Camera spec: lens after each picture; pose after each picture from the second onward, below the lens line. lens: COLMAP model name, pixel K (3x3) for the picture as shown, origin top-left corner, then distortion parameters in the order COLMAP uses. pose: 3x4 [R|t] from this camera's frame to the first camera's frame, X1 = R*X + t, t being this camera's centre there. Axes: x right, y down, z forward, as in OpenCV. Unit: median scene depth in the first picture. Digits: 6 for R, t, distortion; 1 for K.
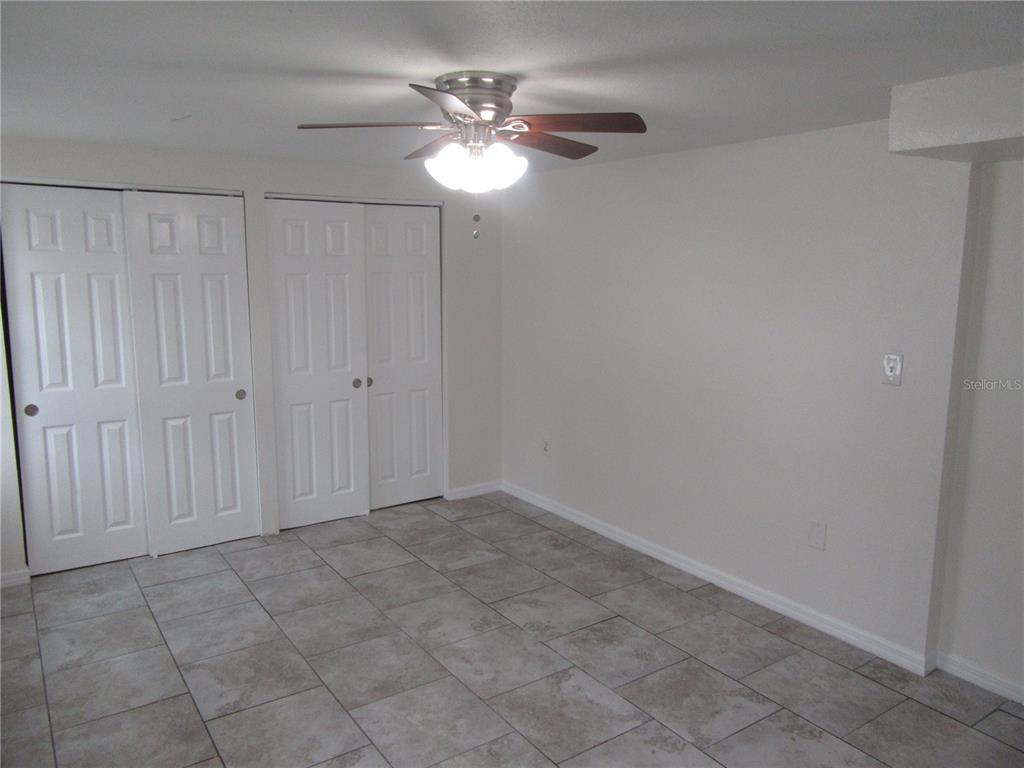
lens RADIAL K [[759.9, 0, 509.6], [0, 759.9, 386.2], [0, 0, 1]] dist [-0.017797, 0.019317]
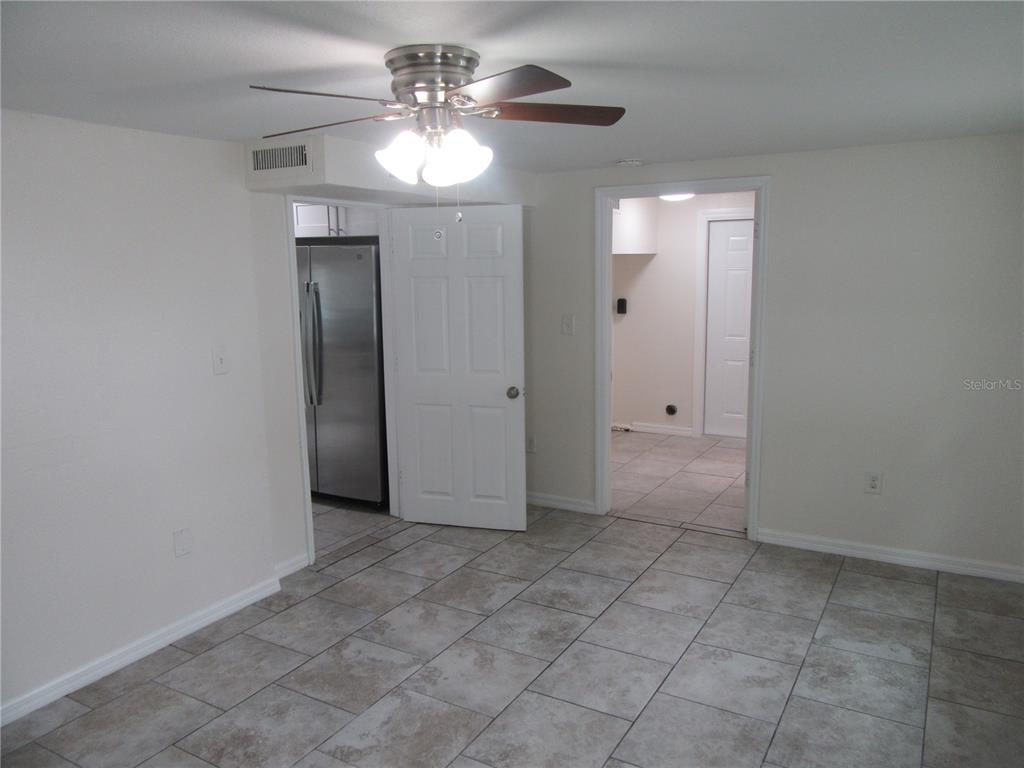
lens RADIAL K [[759.9, 0, 511.0], [0, 759.9, 386.2], [0, 0, 1]] dist [-0.017797, 0.019317]
pose [[-0.428794, -0.139779, 0.892523, -0.702576], [0.158534, 0.960984, 0.226665, -0.173781], [-0.889383, 0.238688, -0.389904, 1.045393]]
